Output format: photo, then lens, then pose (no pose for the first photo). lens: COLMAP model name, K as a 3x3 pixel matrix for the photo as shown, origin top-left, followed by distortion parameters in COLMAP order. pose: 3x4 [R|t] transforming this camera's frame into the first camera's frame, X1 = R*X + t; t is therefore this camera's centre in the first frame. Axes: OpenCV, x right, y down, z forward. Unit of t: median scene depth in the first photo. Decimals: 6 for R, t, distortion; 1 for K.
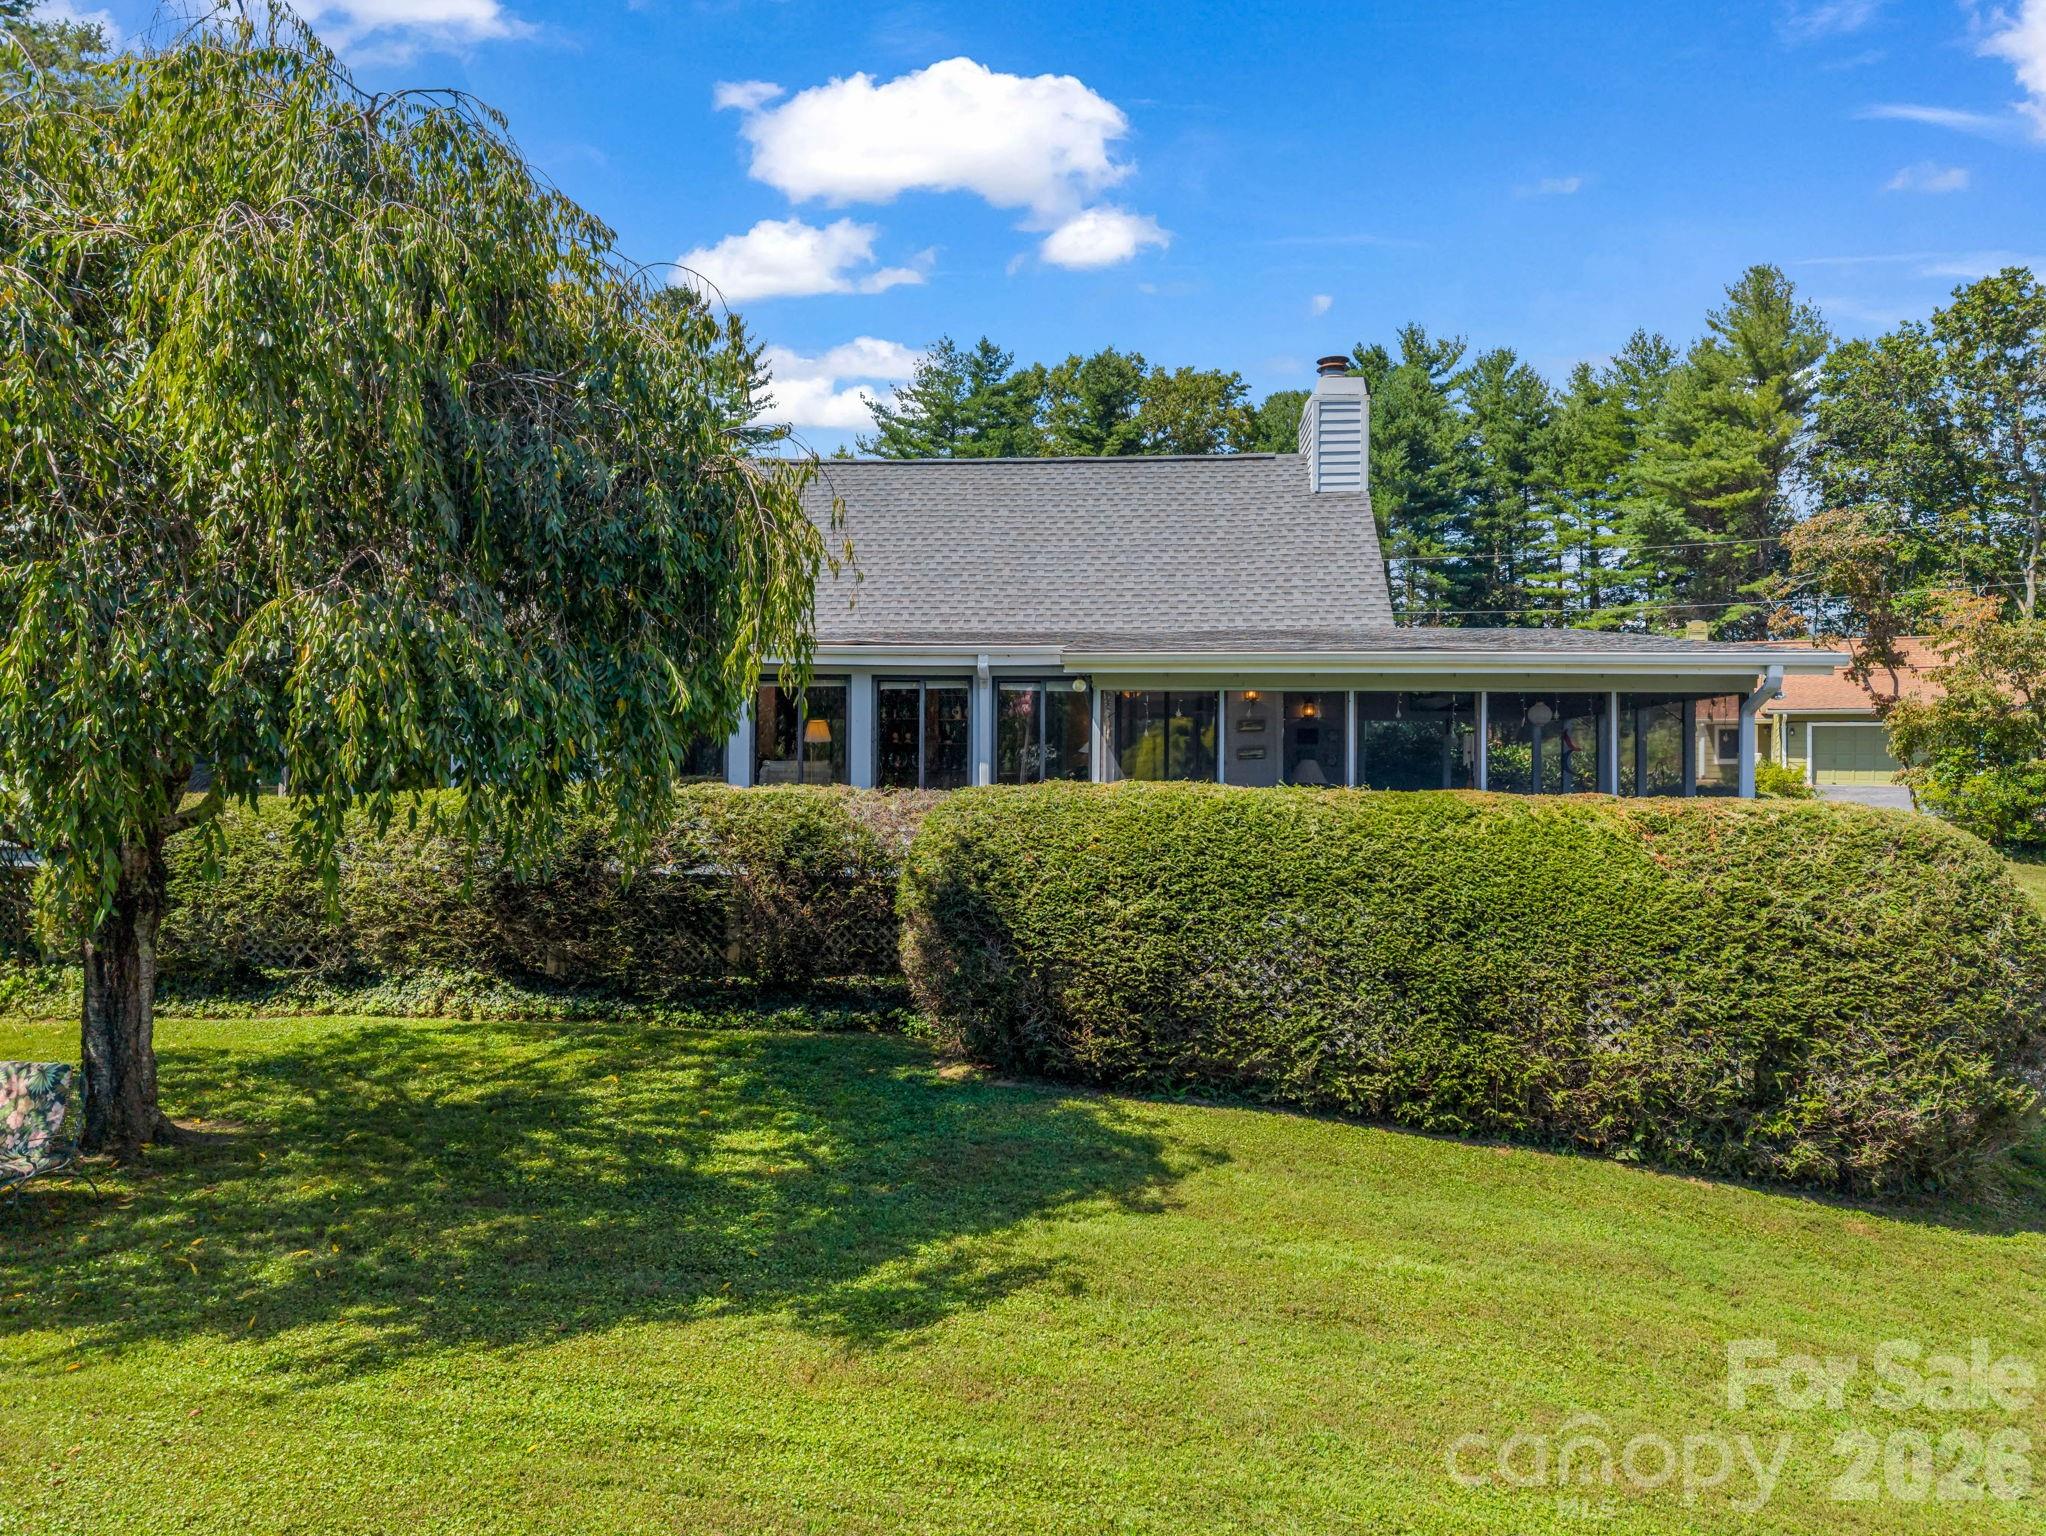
lens RADIAL K [[1392.6, 0, 1011.5], [0, 1392.6, 769.6], [0, 0, 1]] dist [0.023901, -0.023730]
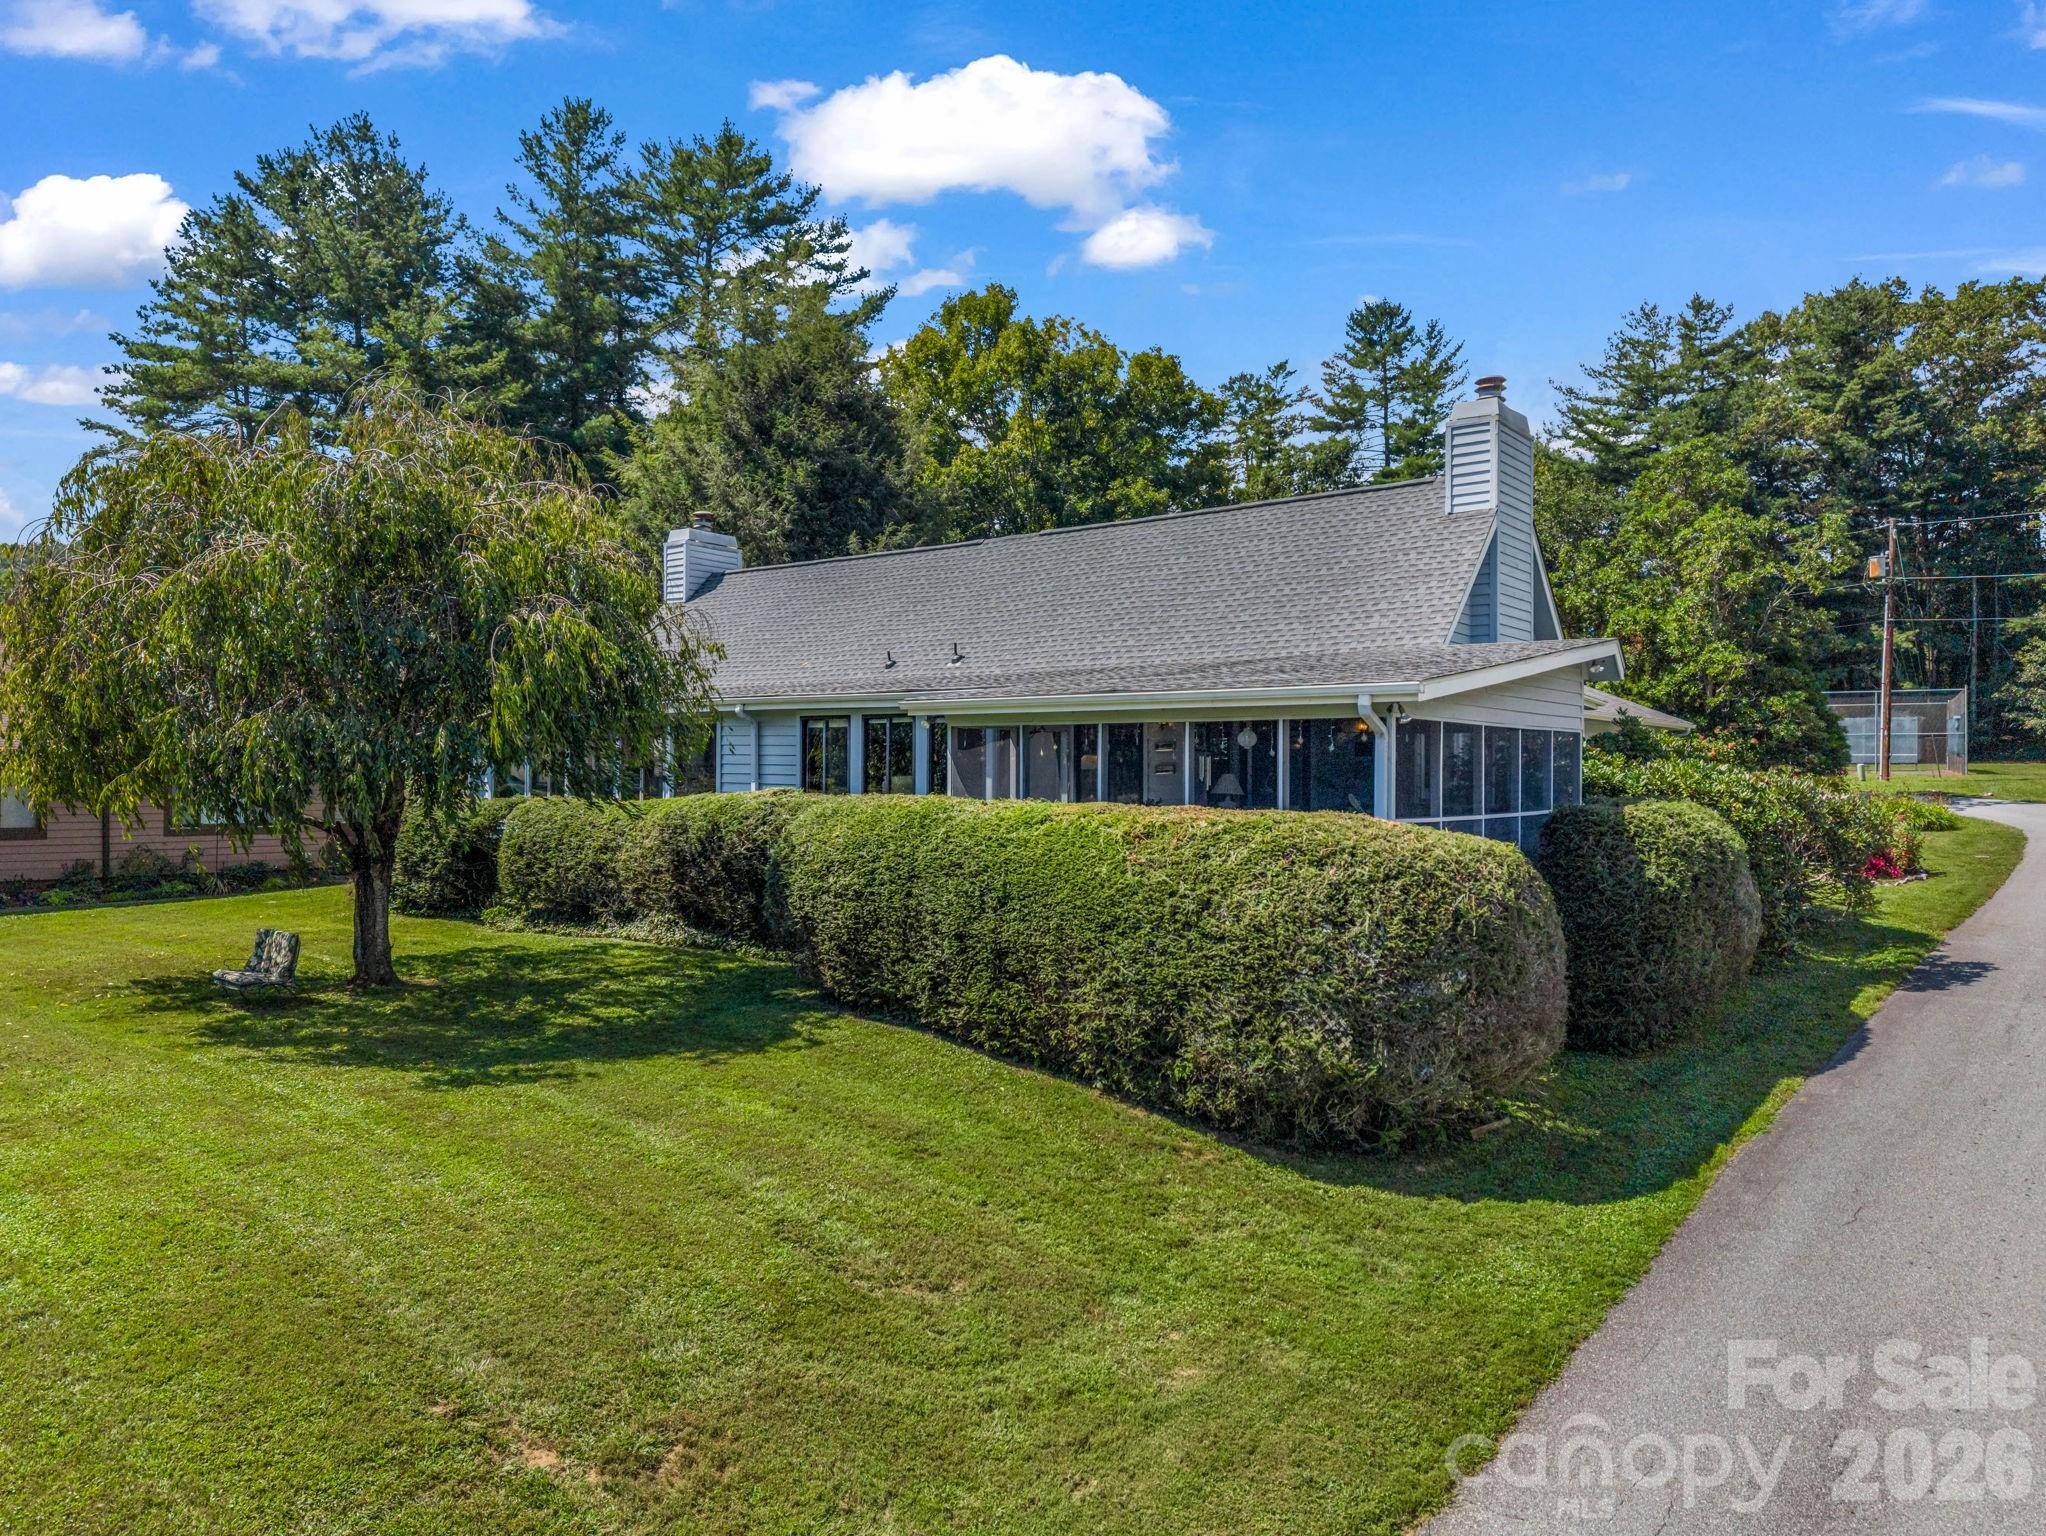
lens RADIAL K [[1392.6, 0, 1010.7], [0, 1392.6, 767.4], [0, 0, 1]] dist [0.023901, -0.023730]
pose [[0.836633, -0.009234, -0.547687, 0.833062], [0.009127, 0.999954, -0.002917, -0.012790], [0.547688, -0.002558, 0.836679, -0.100381]]
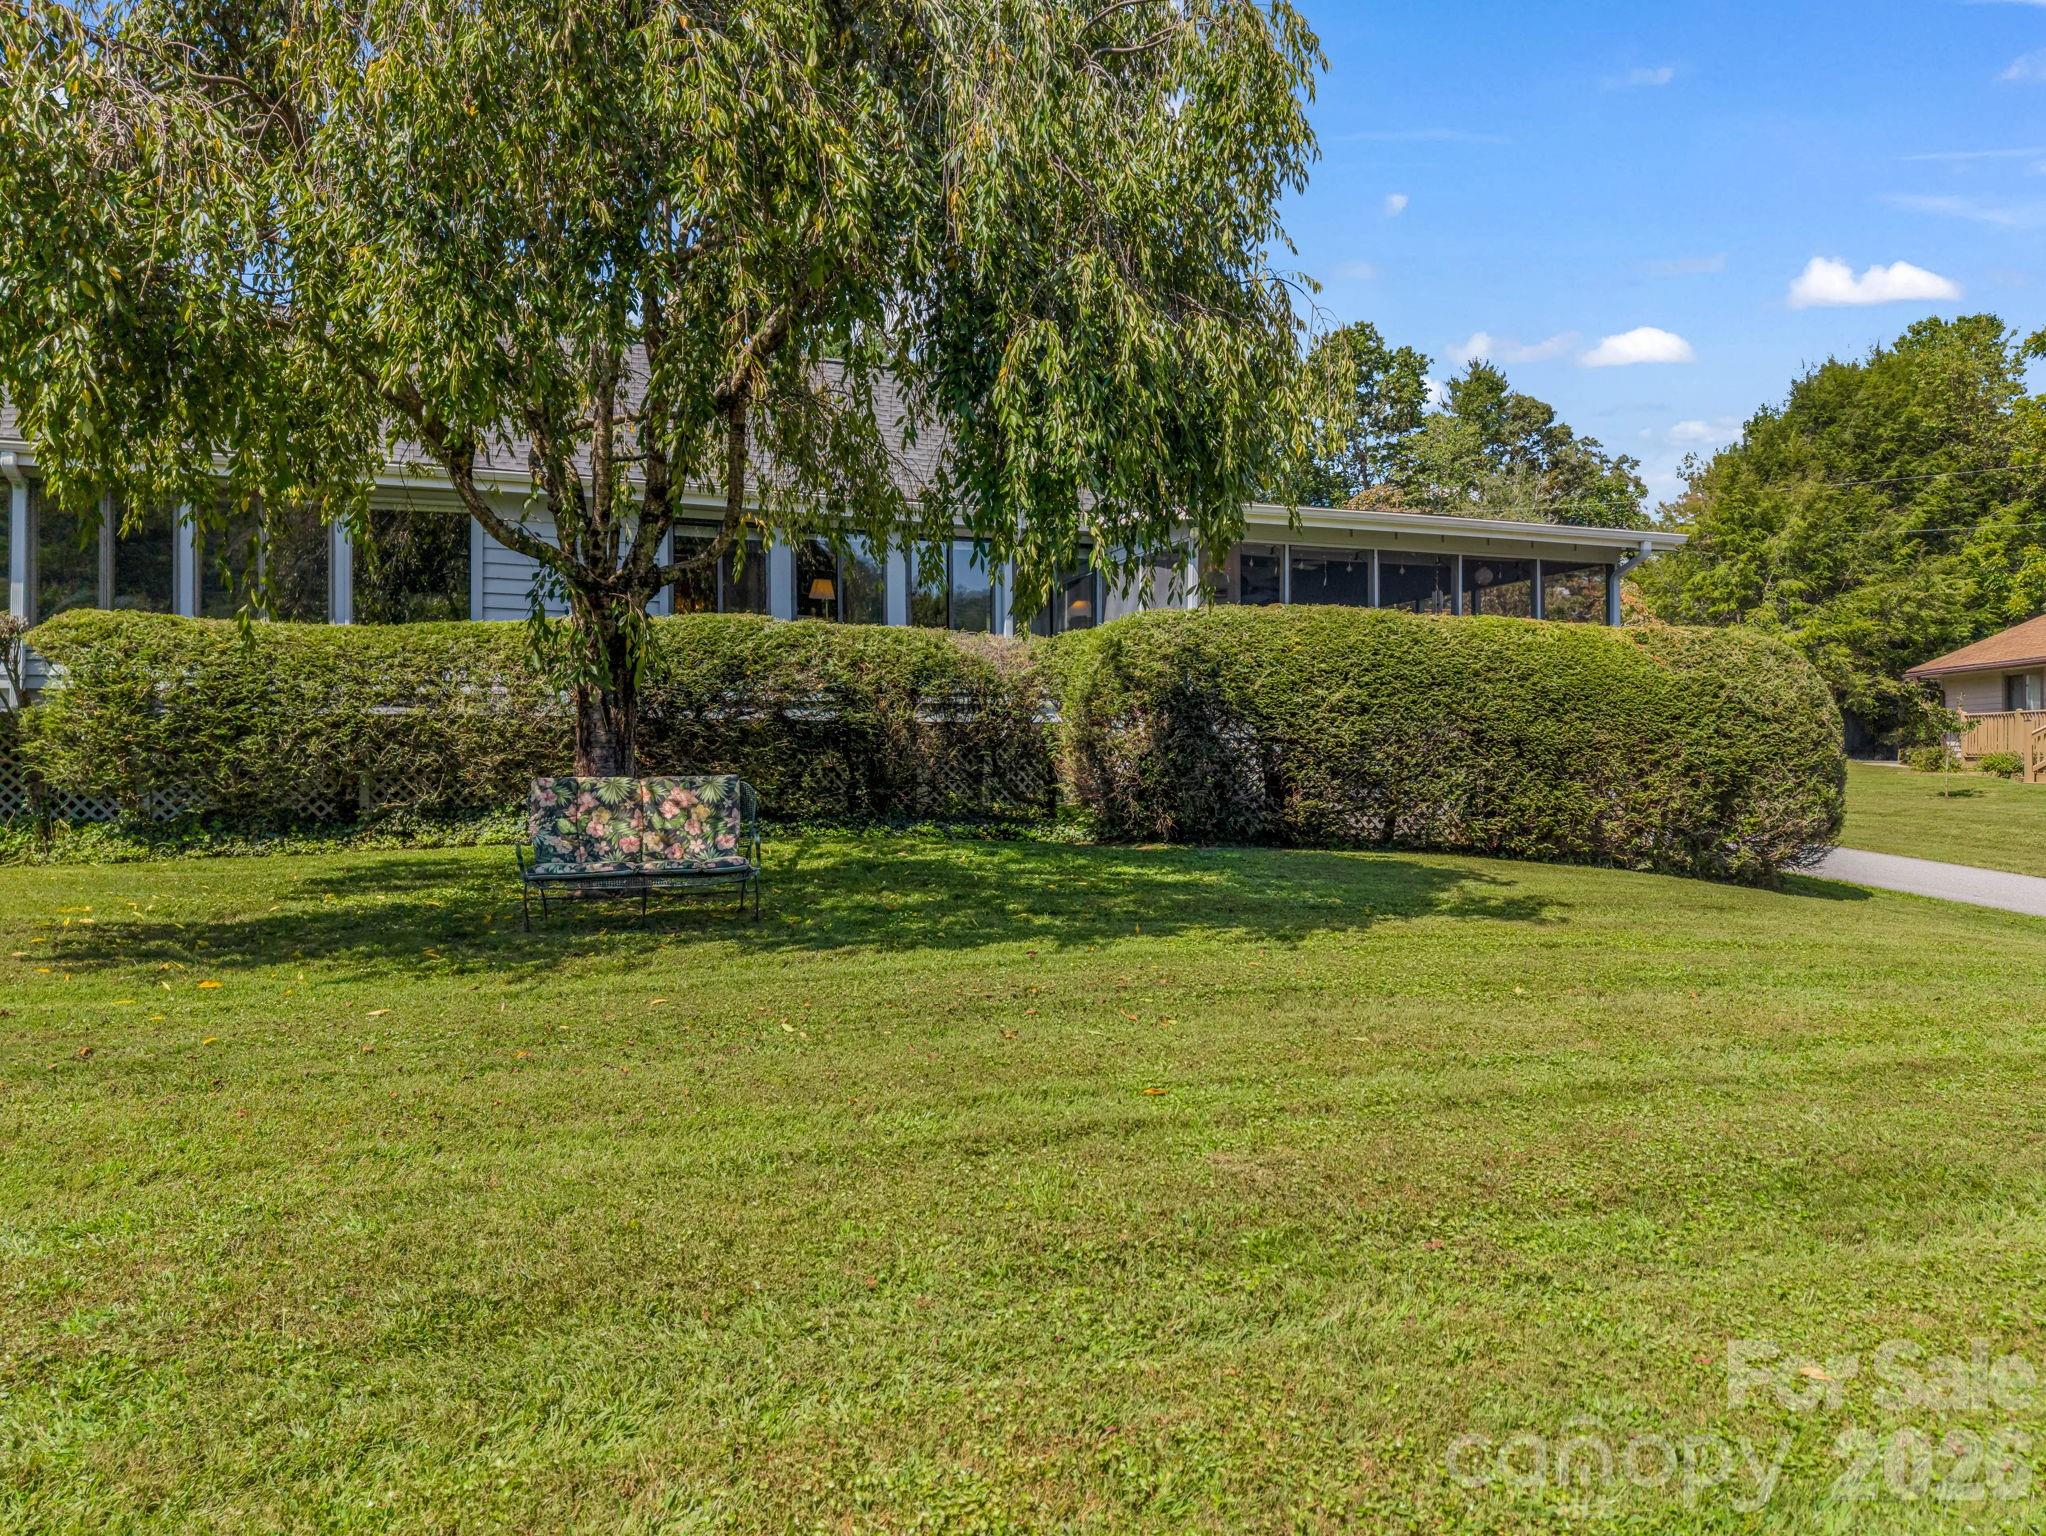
lens RADIAL K [[1392.6, 0, 1019.7], [0, 1392.6, 763.8], [0, 0, 1]] dist [0.023901, -0.023730]
pose [[0.907108, -0.012652, 0.420707, -0.560482], [0.005135, 0.999806, 0.018996, 0.108997], [-0.420866, -0.015071, 0.906998, -0.013561]]
